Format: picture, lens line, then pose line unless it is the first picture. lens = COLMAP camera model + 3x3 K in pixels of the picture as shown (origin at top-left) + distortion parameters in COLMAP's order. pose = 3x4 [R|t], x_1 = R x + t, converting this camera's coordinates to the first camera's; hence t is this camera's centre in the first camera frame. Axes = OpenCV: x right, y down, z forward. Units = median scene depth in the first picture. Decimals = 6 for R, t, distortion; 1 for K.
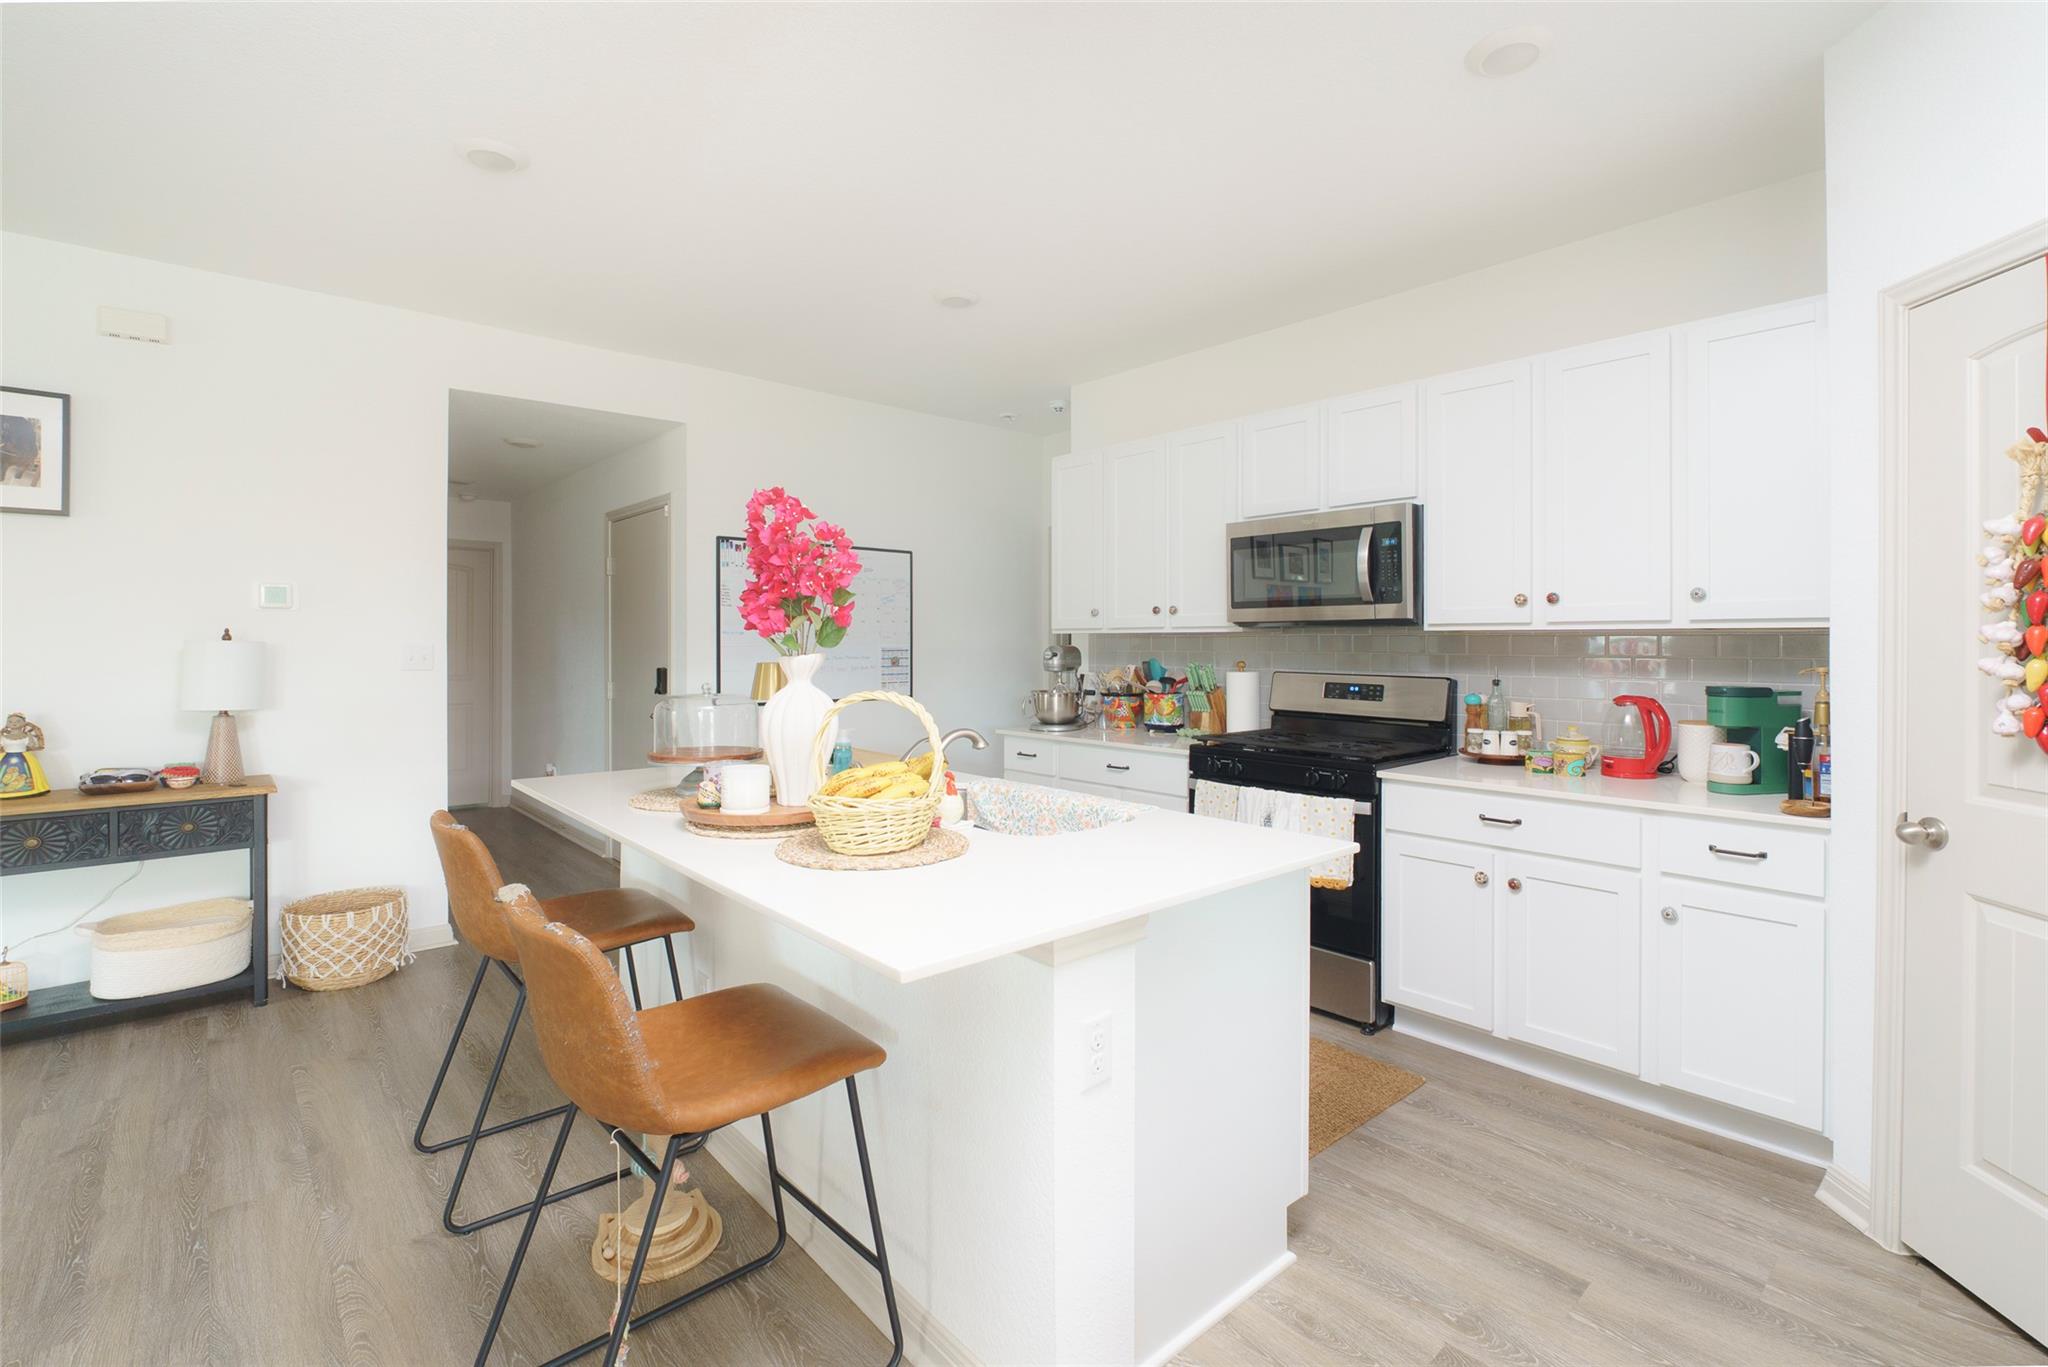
lens RADIAL K [[914.7, 0, 1047.2], [0, 914.7, 637.3], [0, 0, 1]] dist [-0.011844, -0.000406]
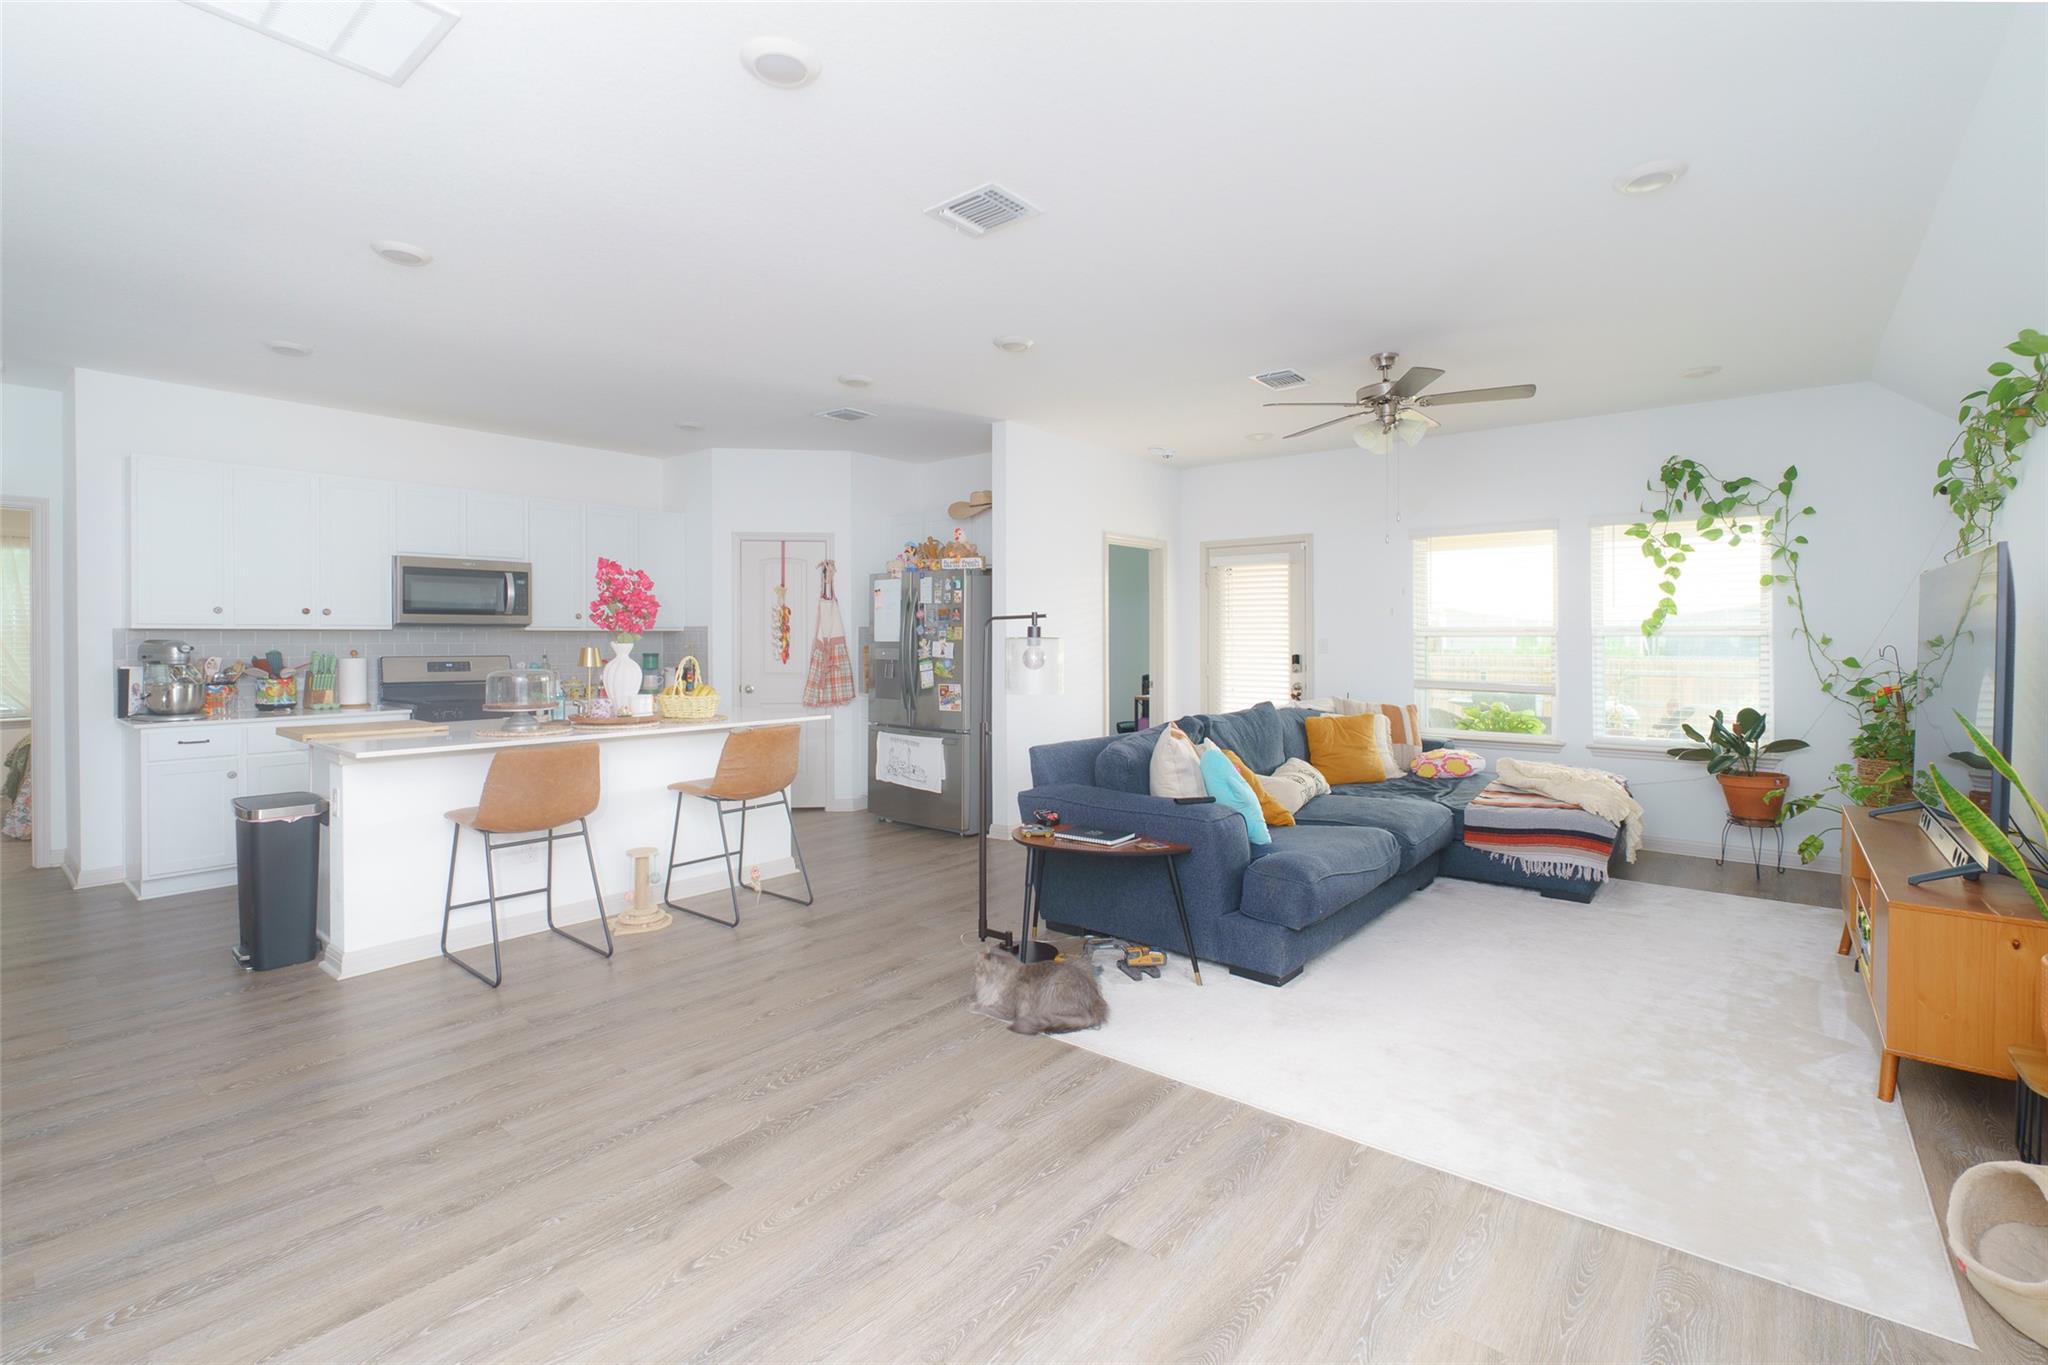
lens RADIAL K [[902.9, 0, 1017.5], [0, 902.9, 652.0], [0, 0, 1]] dist [-0.003883, -0.000290]
pose [[-0.145315, -0.020395, 0.989175, -1.288563], [-0.007729, 0.999780, 0.019478, -0.005267], [-0.989355, -0.004815, -0.145440, 0.217602]]
